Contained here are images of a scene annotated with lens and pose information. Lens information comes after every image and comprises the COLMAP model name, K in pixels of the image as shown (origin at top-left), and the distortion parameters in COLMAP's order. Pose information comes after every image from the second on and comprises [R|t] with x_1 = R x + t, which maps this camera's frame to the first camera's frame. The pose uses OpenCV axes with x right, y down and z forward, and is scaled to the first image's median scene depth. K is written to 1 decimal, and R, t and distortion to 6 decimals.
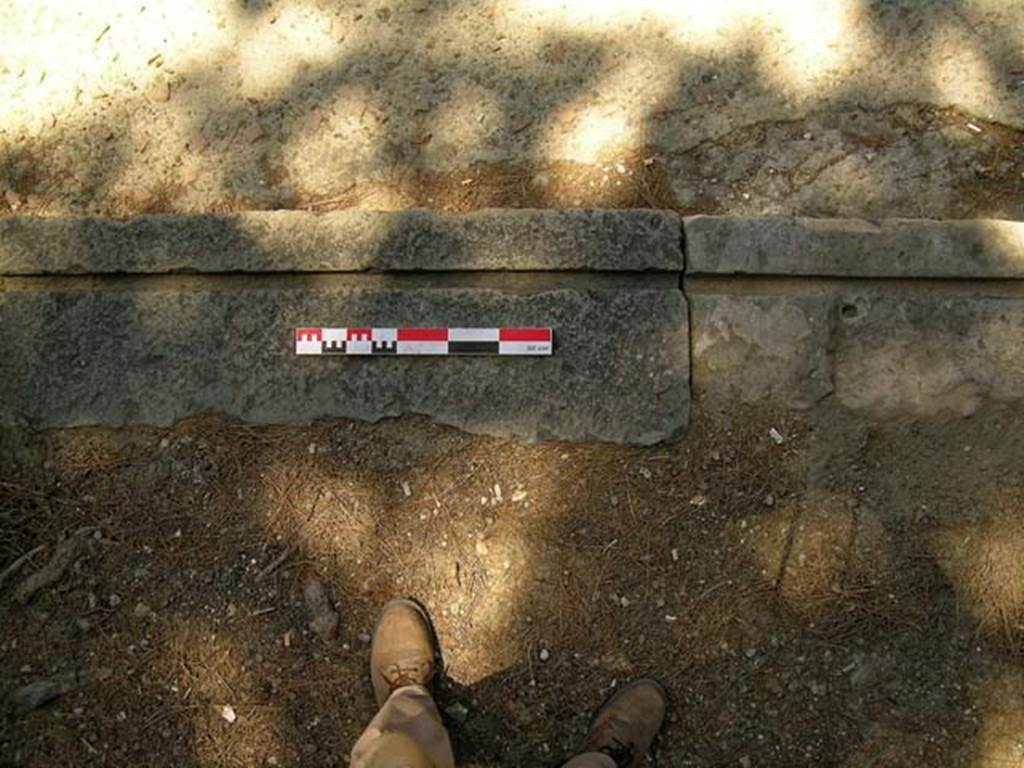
lens RADIAL K [[848.0, 0, 508.4], [0, 848.0, 375.9], [0, 0, 1]] dist [-0.141487, 0.106596]
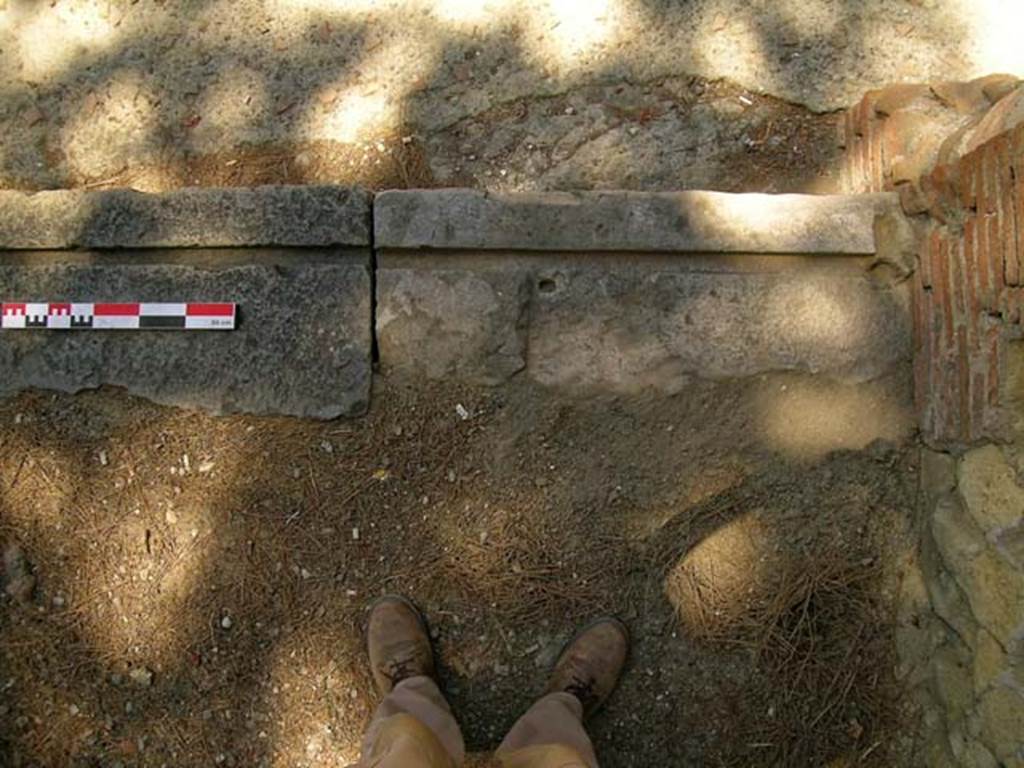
lens RADIAL K [[848.0, 0, 559.3], [0, 848.0, 376.6], [0, 0, 1]] dist [-0.141487, 0.106596]
pose [[0.999814, 0.007682, -0.017702, 0.453497], [-0.007500, 0.999918, 0.010334, 0.018789], [0.017780, -0.010199, 0.999790, 0.003231]]
